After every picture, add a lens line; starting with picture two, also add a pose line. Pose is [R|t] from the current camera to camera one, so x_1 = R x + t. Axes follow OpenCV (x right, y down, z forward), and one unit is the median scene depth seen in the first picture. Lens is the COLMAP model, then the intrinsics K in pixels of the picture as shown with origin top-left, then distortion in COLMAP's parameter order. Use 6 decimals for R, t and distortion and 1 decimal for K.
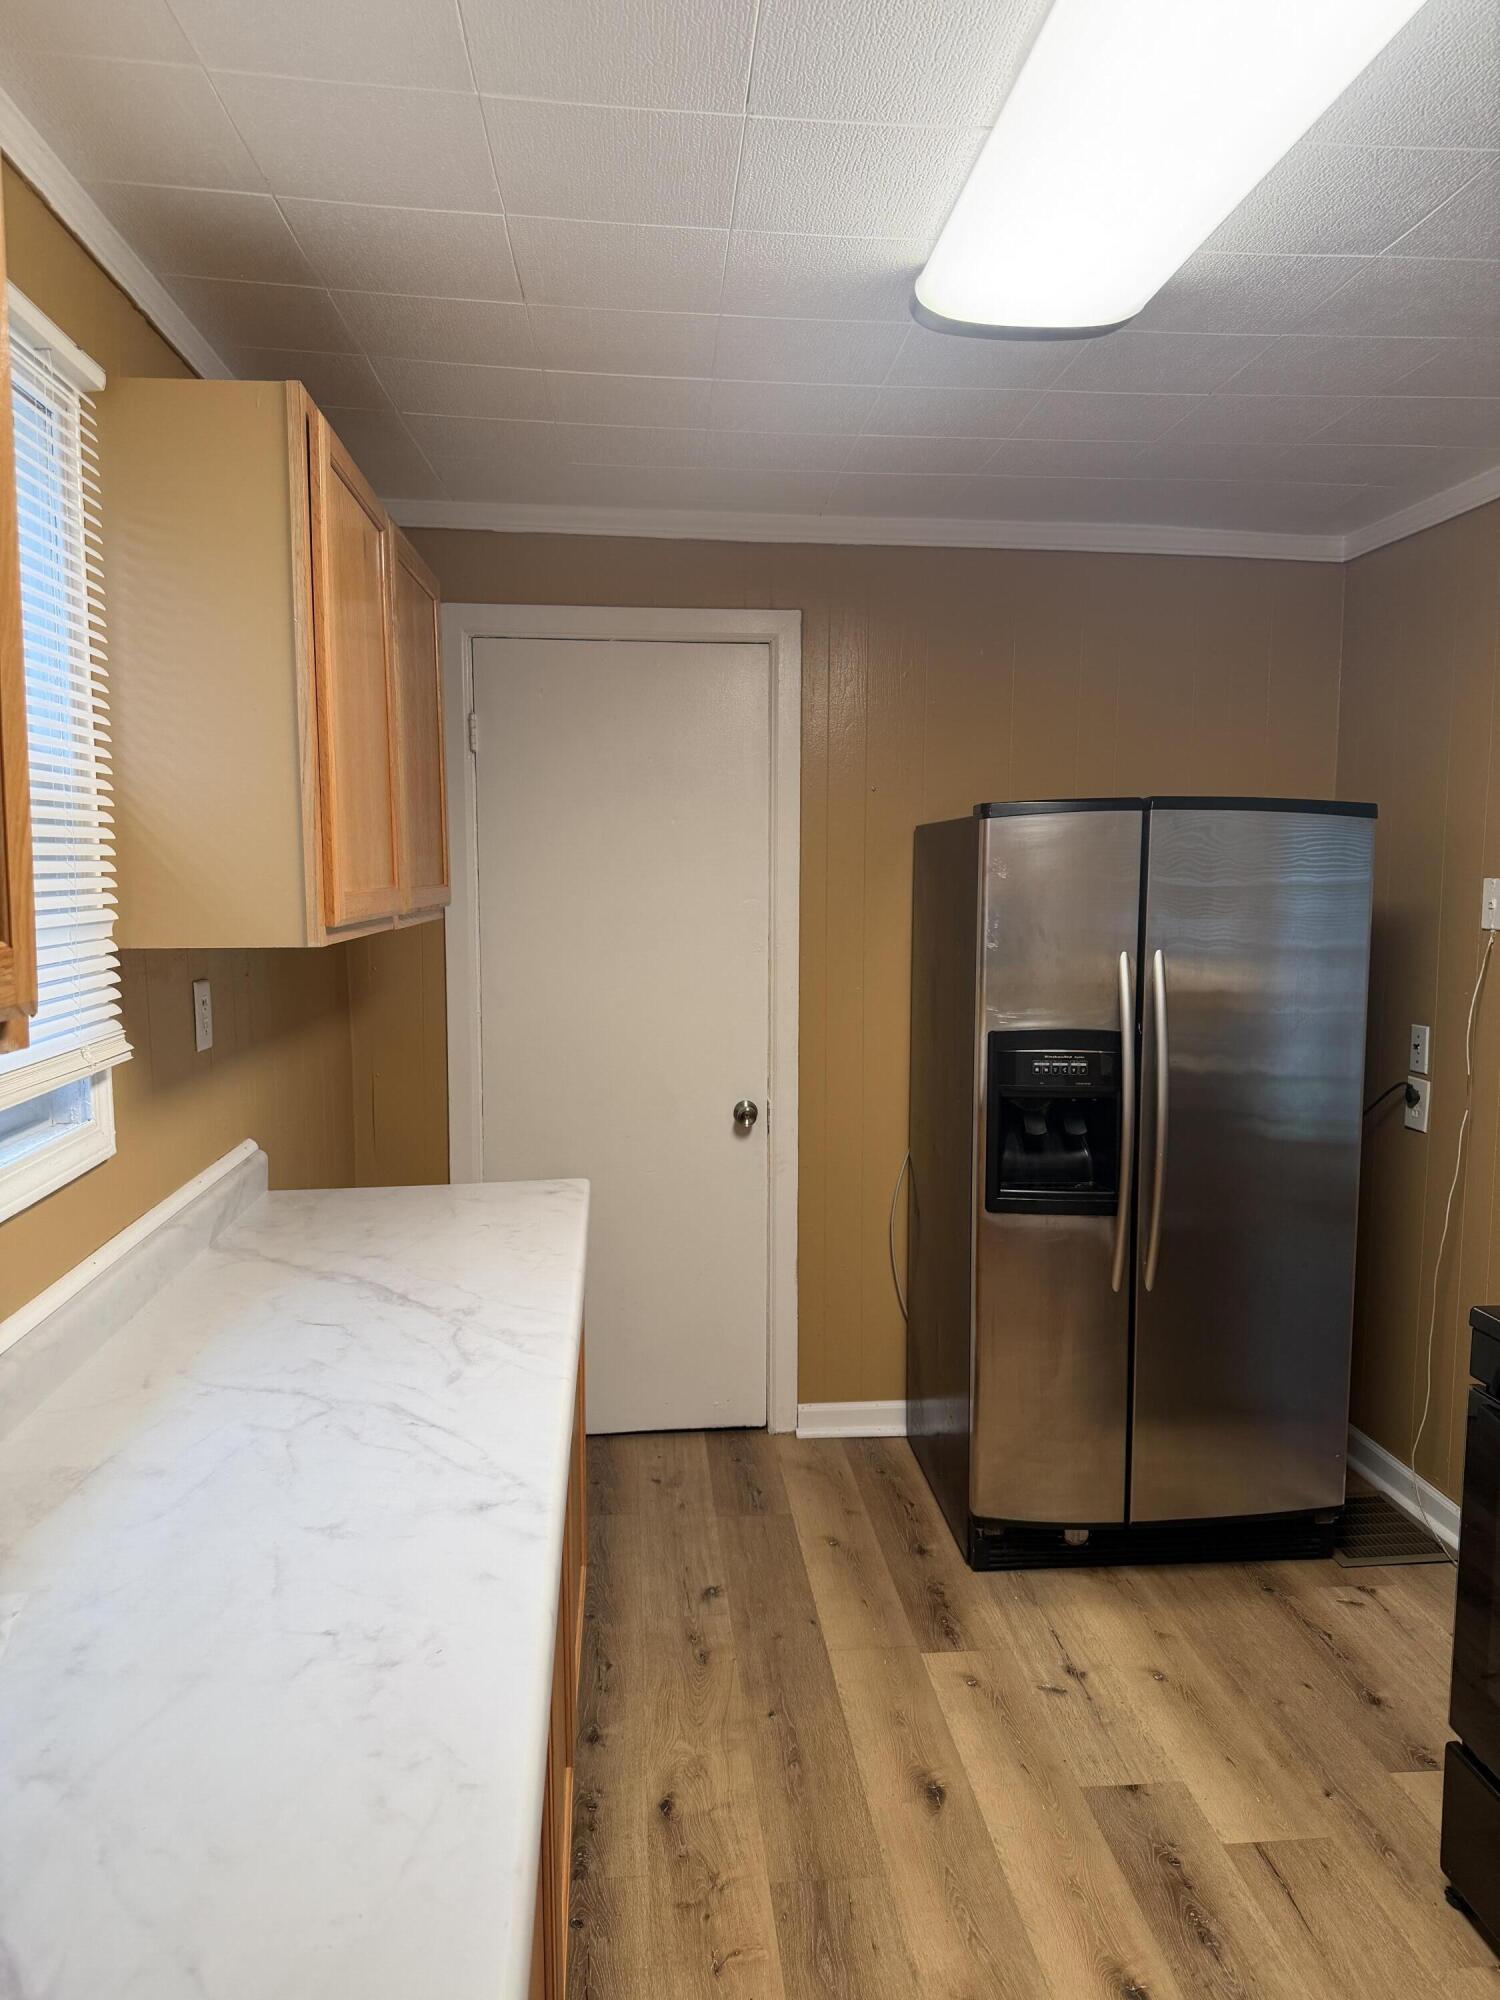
lens RADIAL K [[1399.0, 0, 759.0], [0, 1399.0, 993.0], [0, 0, 1]] dist [0.009530, -0.007151]
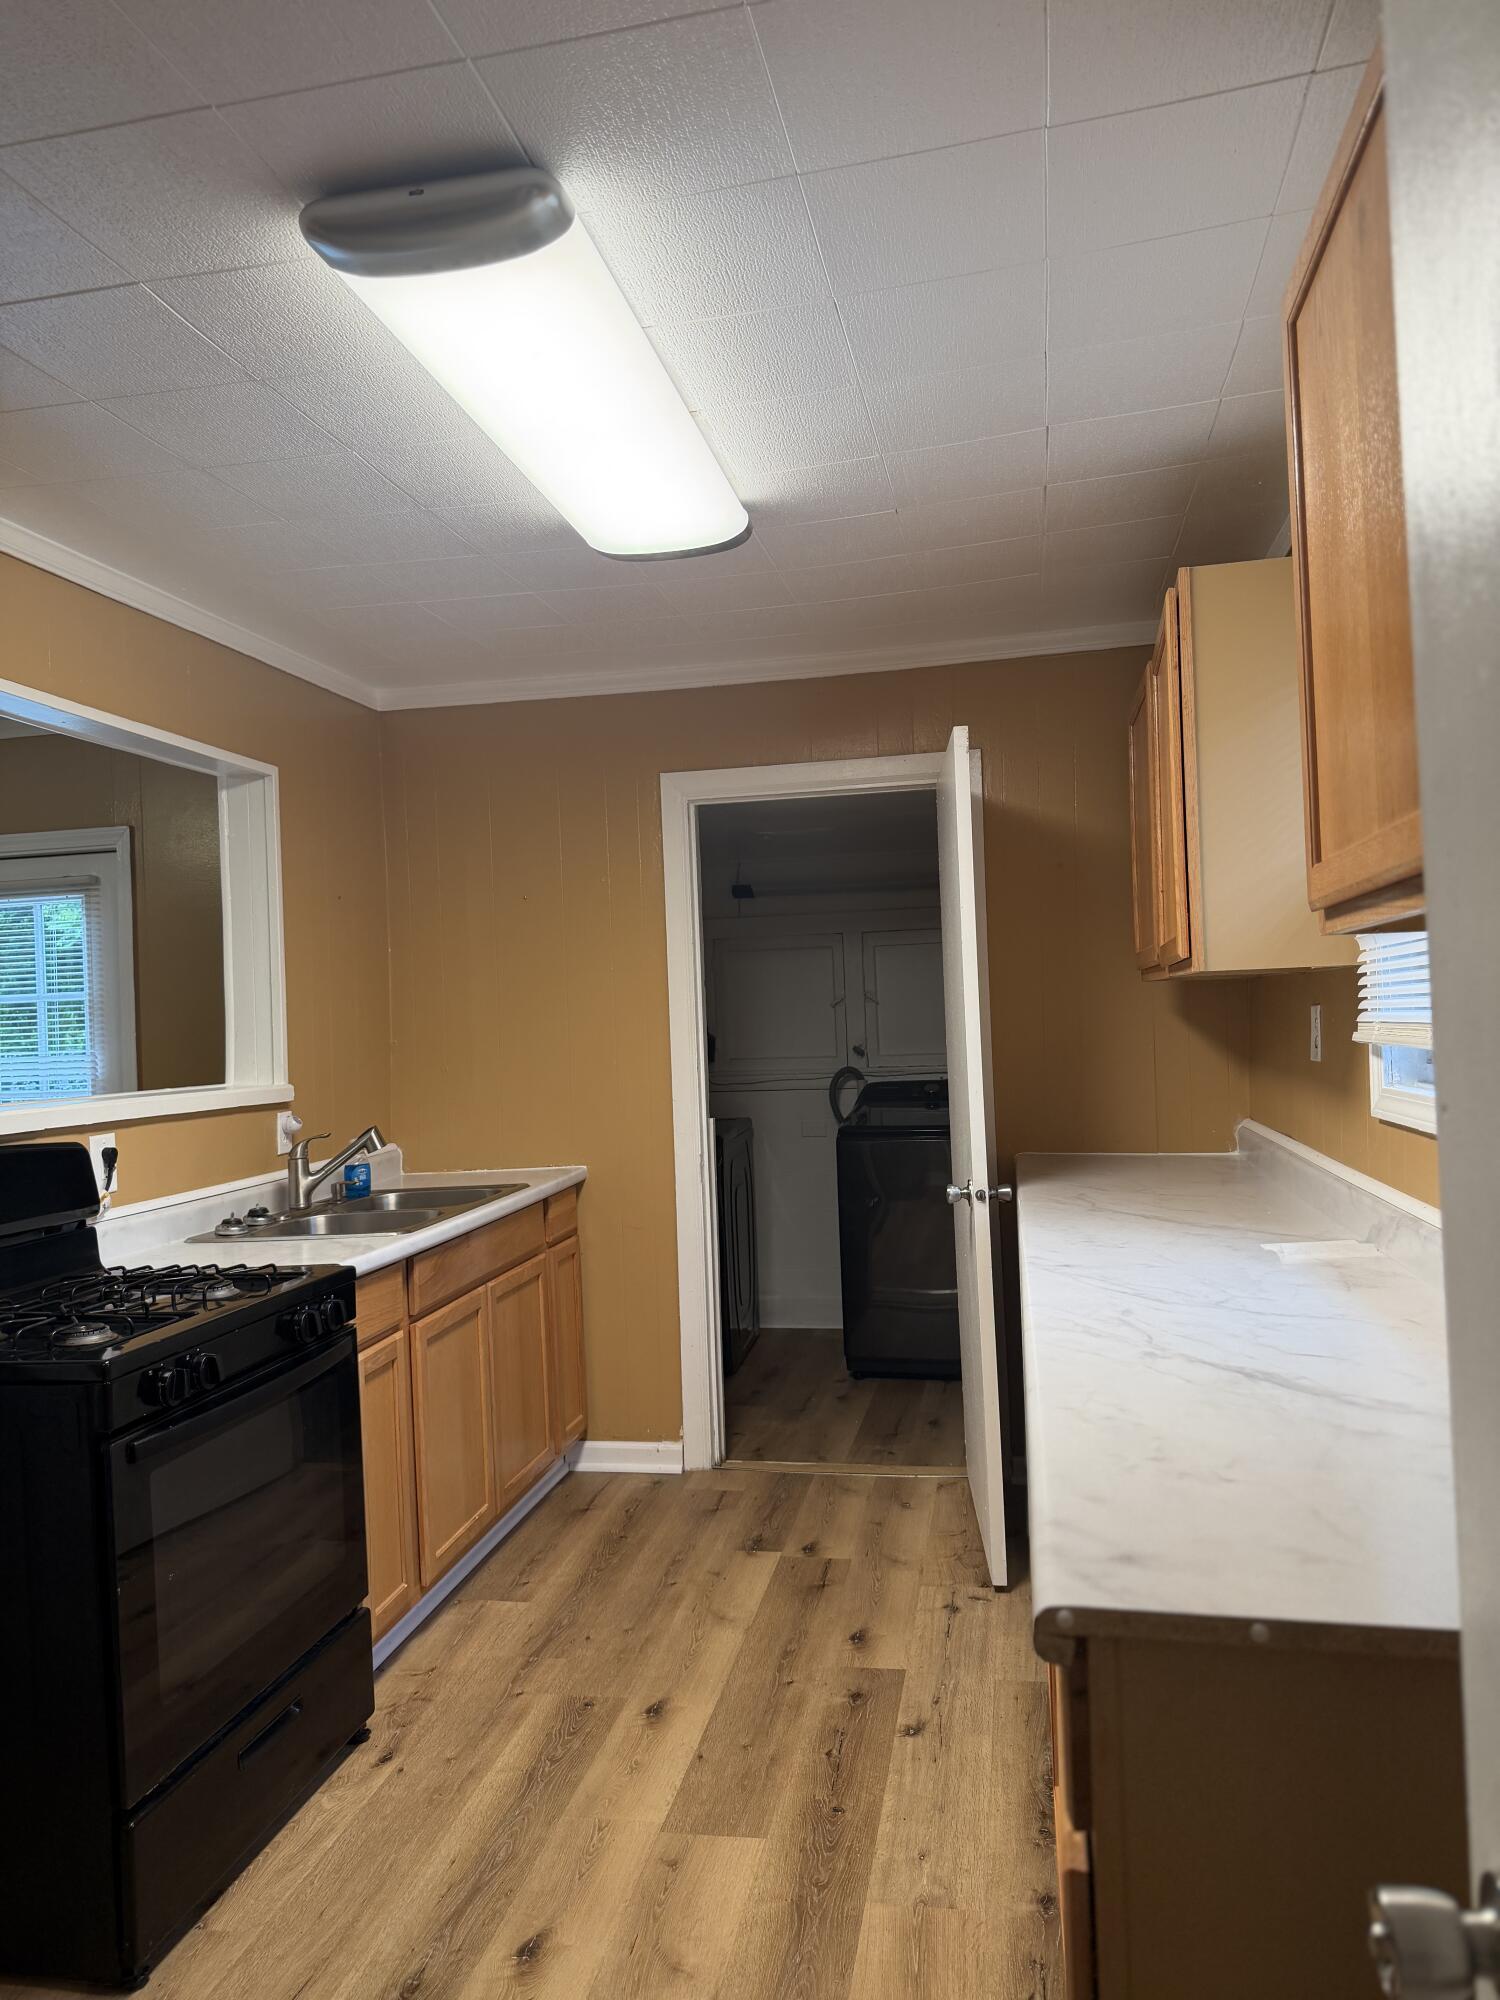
lens RADIAL K [[1399.0, 0, 759.0], [0, 1399.0, 993.0], [0, 0, 1]] dist [0.009530, -0.007151]
pose [[-0.958889, 0.052769, 0.278833, -0.216990], [0.072049, 0.995634, 0.059347, -0.073686], [-0.274484, 0.076997, -0.958504, 1.823180]]
